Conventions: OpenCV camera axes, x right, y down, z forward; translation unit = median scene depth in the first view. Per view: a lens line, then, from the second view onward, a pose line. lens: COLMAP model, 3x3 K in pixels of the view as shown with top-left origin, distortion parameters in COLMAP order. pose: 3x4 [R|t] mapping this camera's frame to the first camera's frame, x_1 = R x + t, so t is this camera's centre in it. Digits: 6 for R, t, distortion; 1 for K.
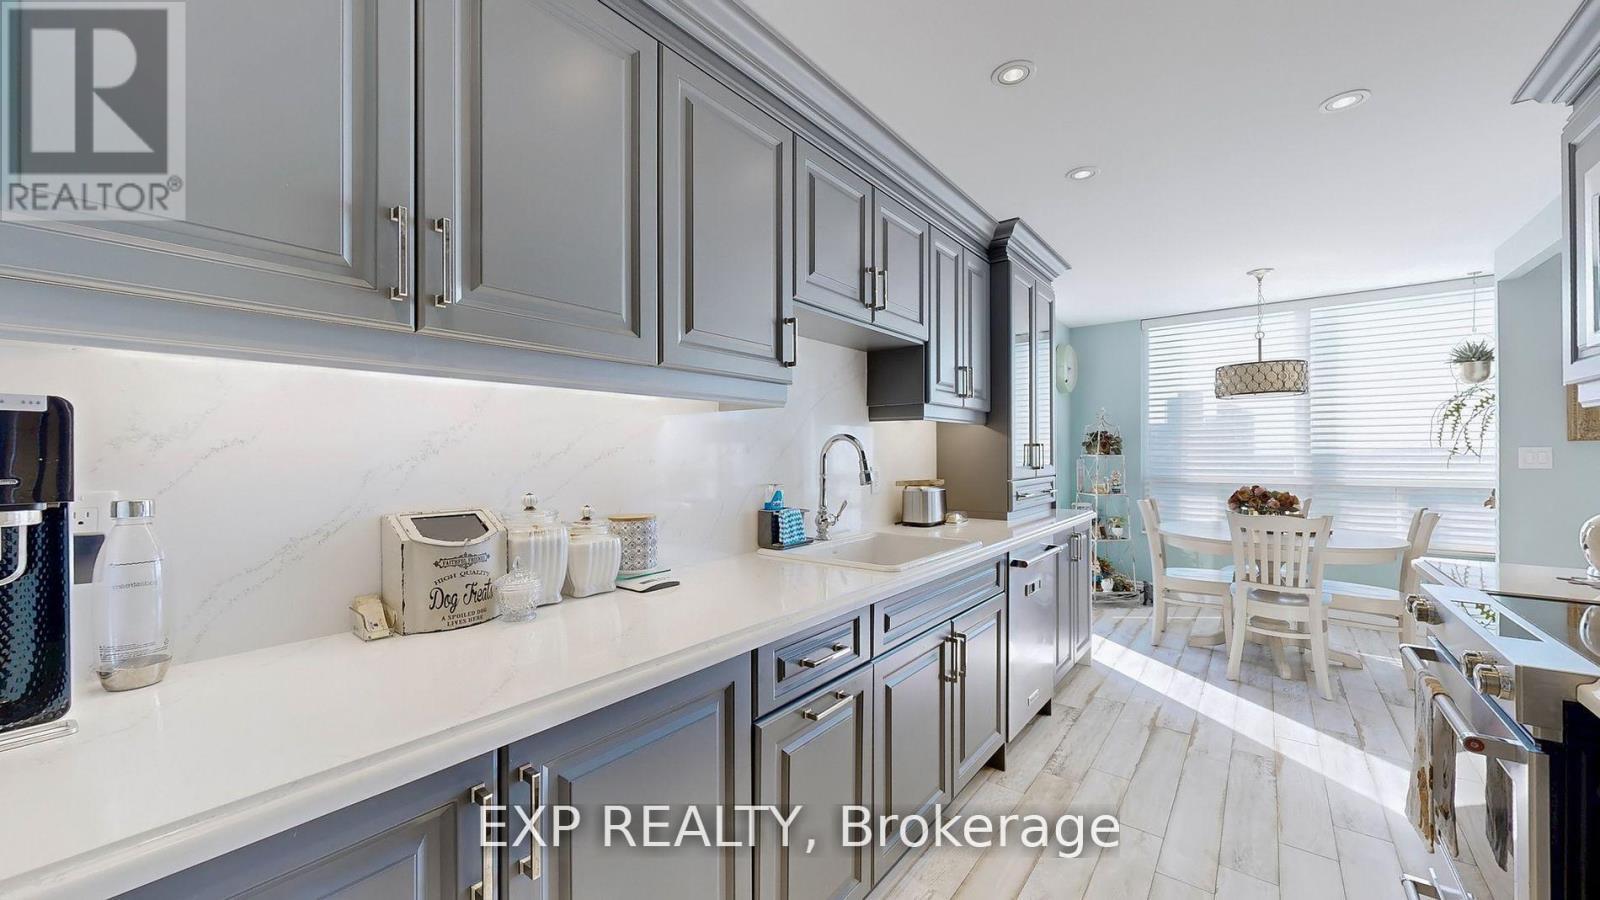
lens RADIAL K [[590.4, 0, 808.8], [0, 590.4, 451.2], [0, 0, 1]] dist [-0.000092, -0.000154]
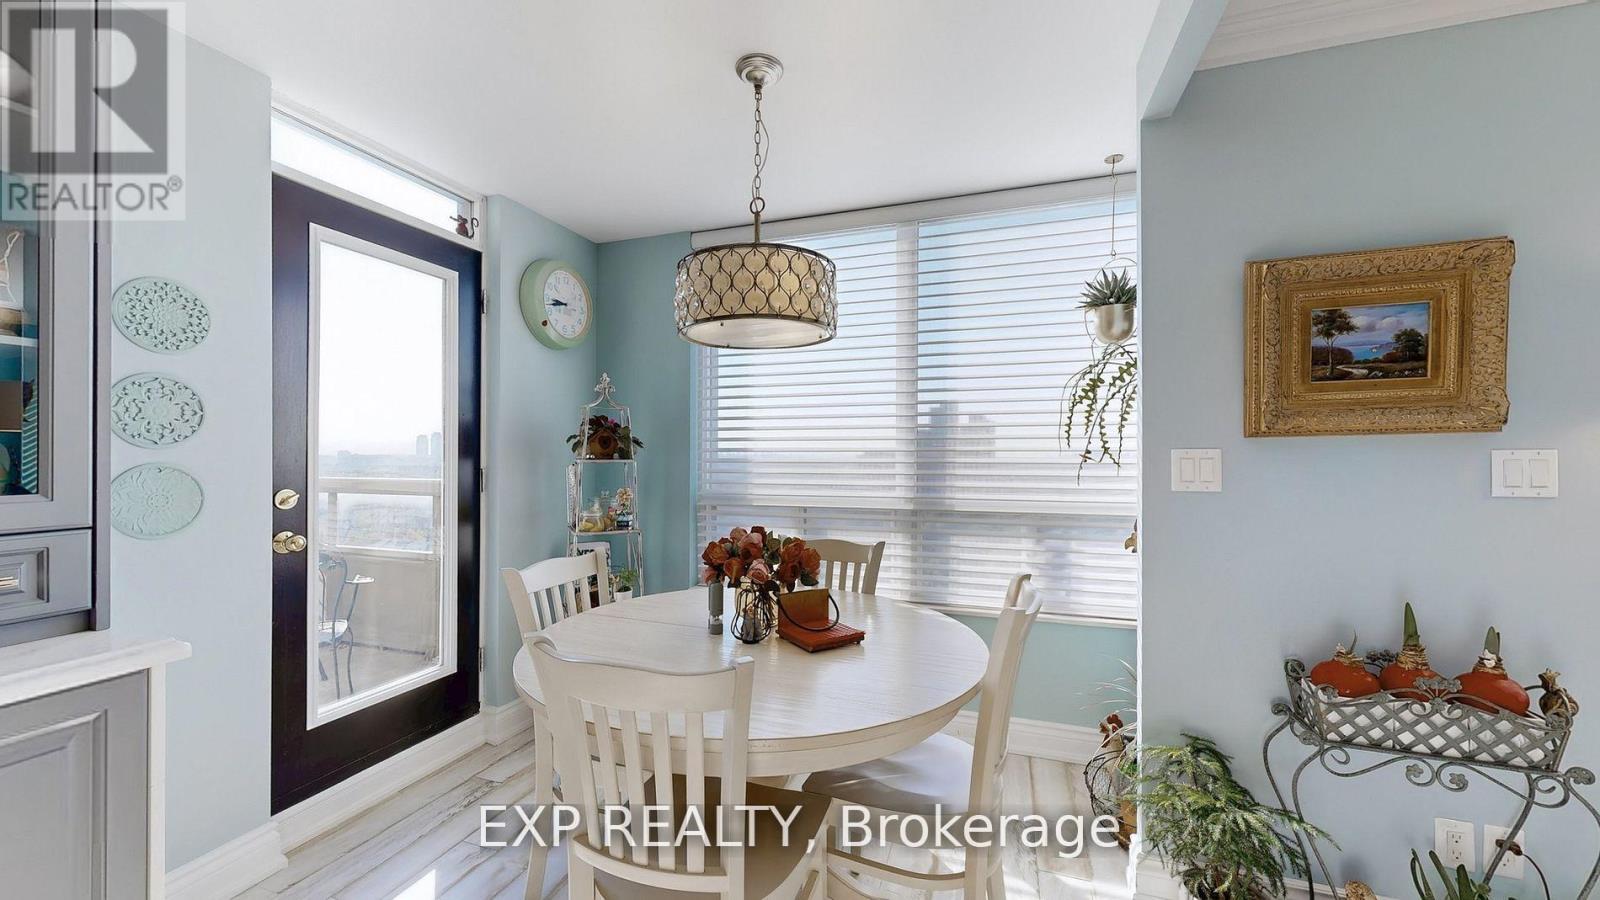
lens RADIAL K [[590.4, 0, 808.8], [0, 590.4, 451.2], [0, 0, 1]] dist [-0.000092, -0.000154]
pose [[0.941575, 0.007691, 0.336717, 0.640023], [-0.006998, 0.999970, -0.003270, -0.001236], [-0.336732, 0.000723, 0.941600, 0.543173]]
